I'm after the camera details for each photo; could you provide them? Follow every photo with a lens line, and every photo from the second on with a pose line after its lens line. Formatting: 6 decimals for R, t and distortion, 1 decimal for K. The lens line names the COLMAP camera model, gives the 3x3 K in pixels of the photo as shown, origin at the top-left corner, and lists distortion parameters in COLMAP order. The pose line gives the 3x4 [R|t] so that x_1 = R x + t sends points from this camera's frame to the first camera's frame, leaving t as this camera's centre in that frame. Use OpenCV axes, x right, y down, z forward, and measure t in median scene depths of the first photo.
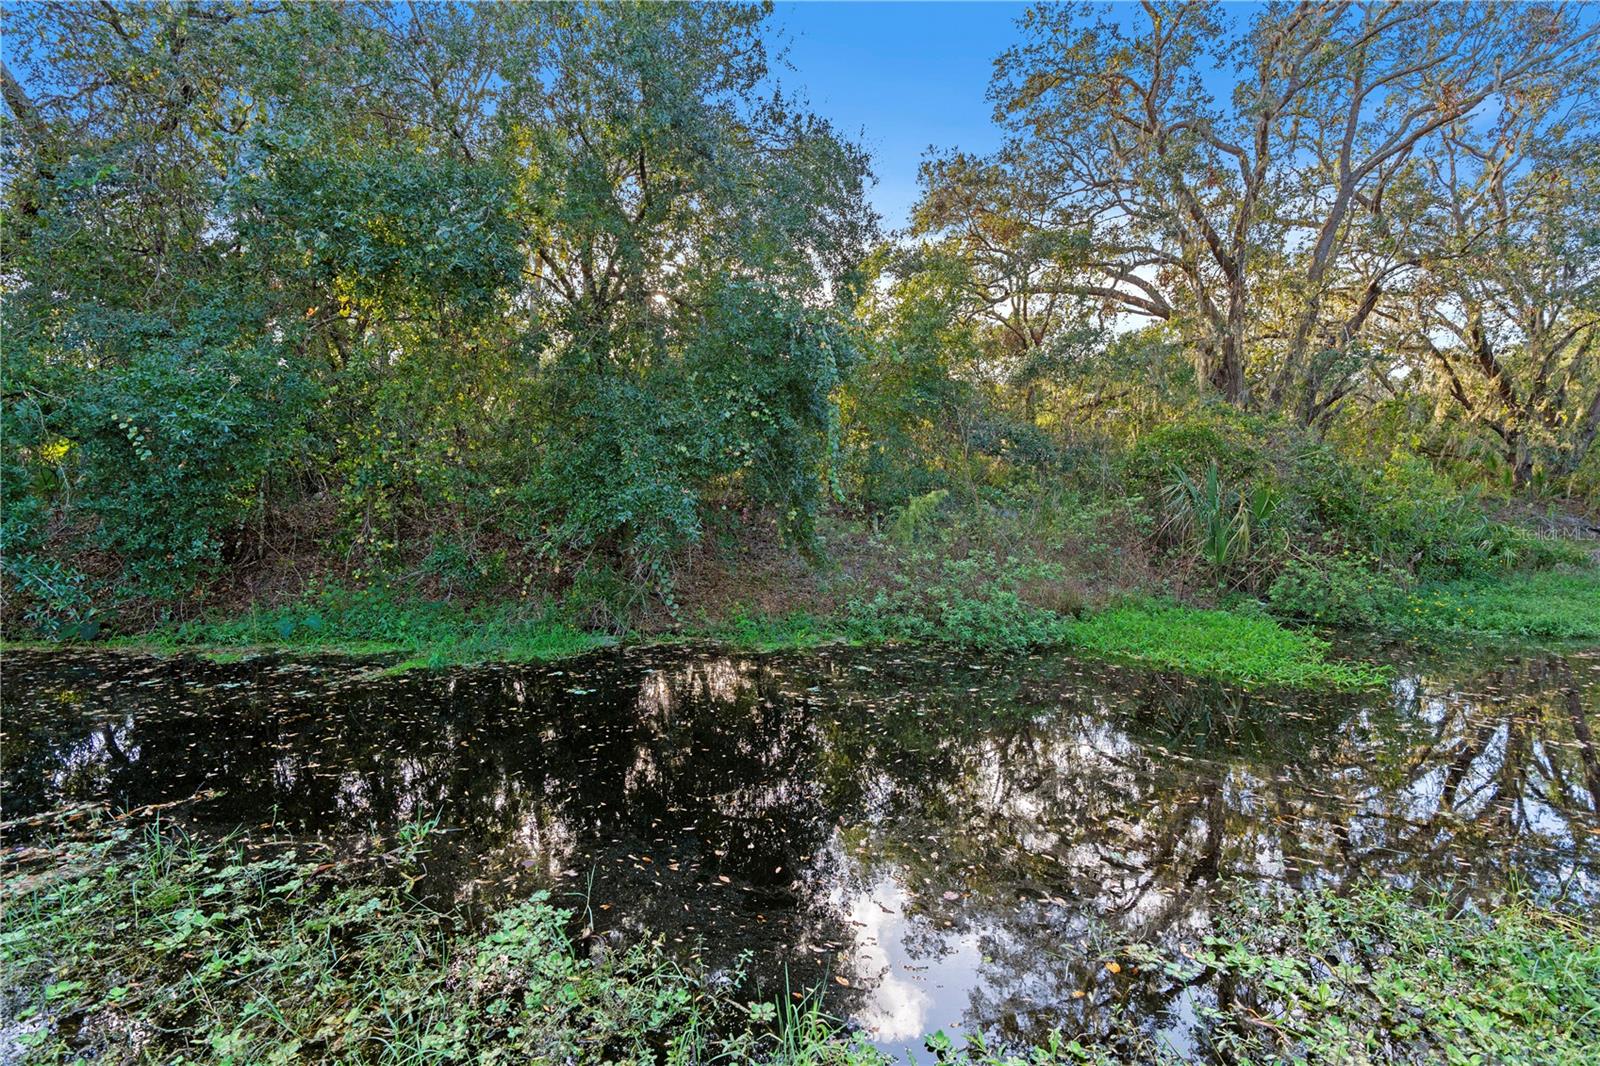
lens RADIAL K [[723.1, 0, 812.7], [0, 723.1, 530.0], [0, 0, 1]] dist [-0.013875, 0.004786]
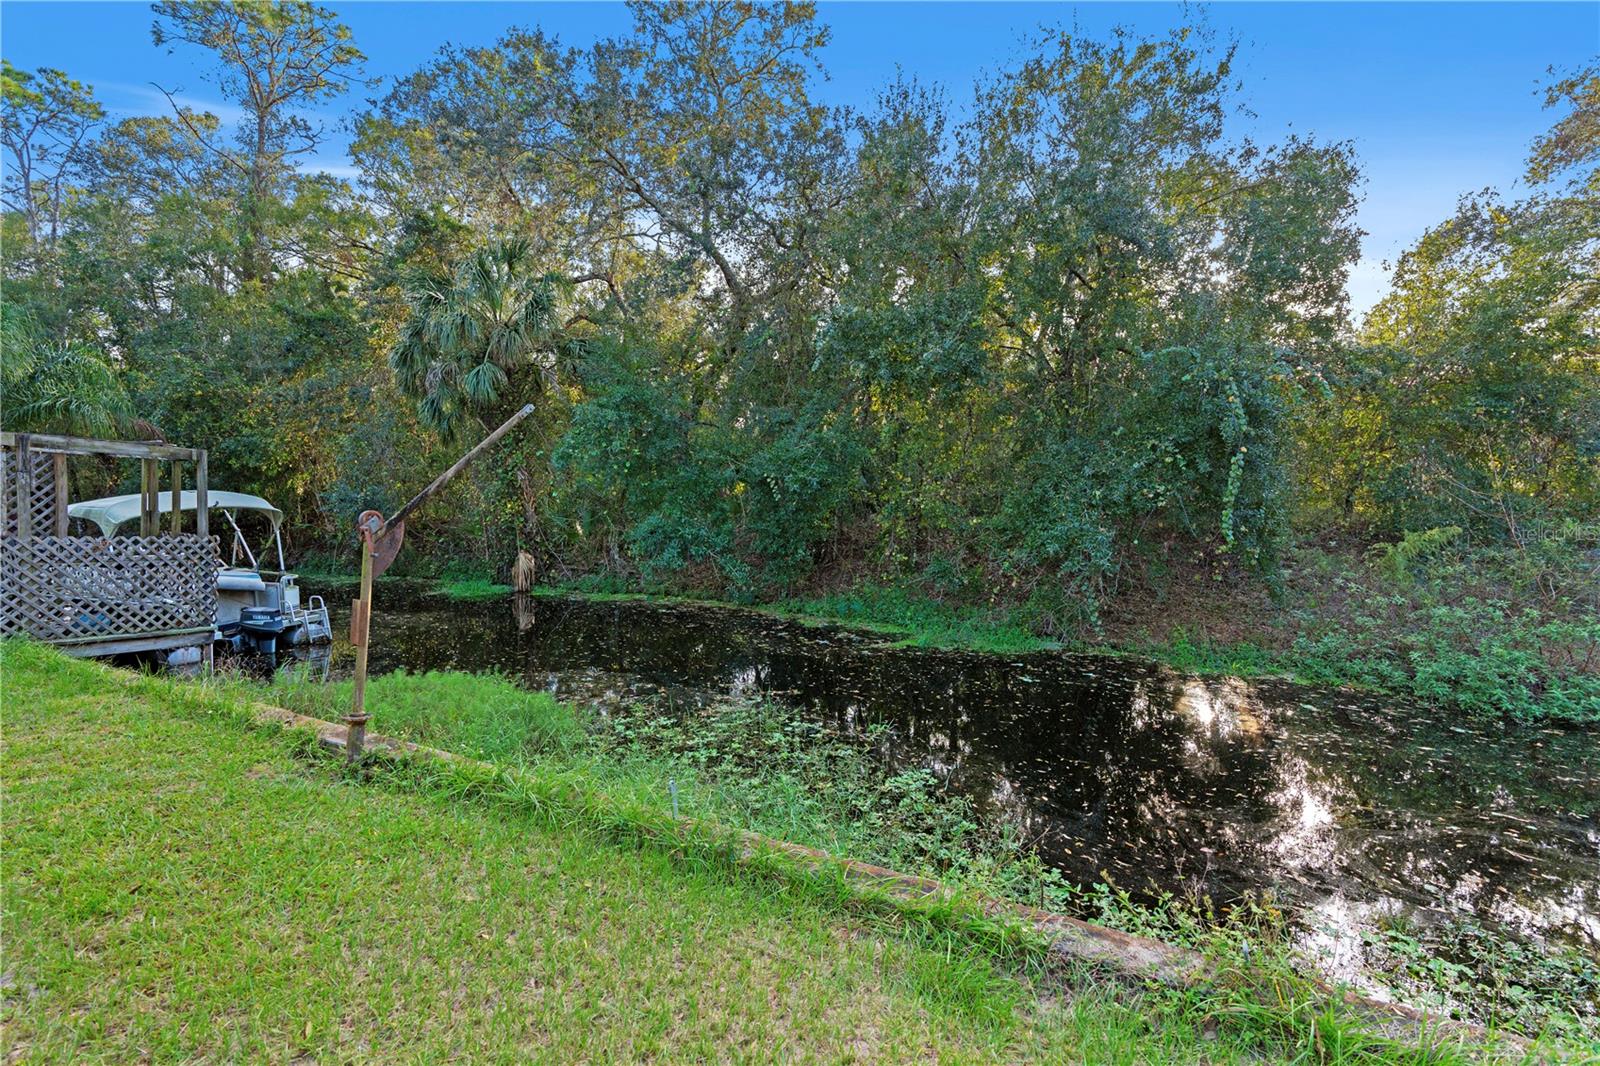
lens RADIAL K [[723.1, 0, 797.1], [0, 723.1, 530.5], [0, 0, 1]] dist [-0.013875, 0.004786]
pose [[0.744845, 0.026419, -0.666714, 0.226564], [-0.036144, 0.999346, -0.000780, -0.026932], [0.666257, 0.024679, 0.745313, -0.223180]]
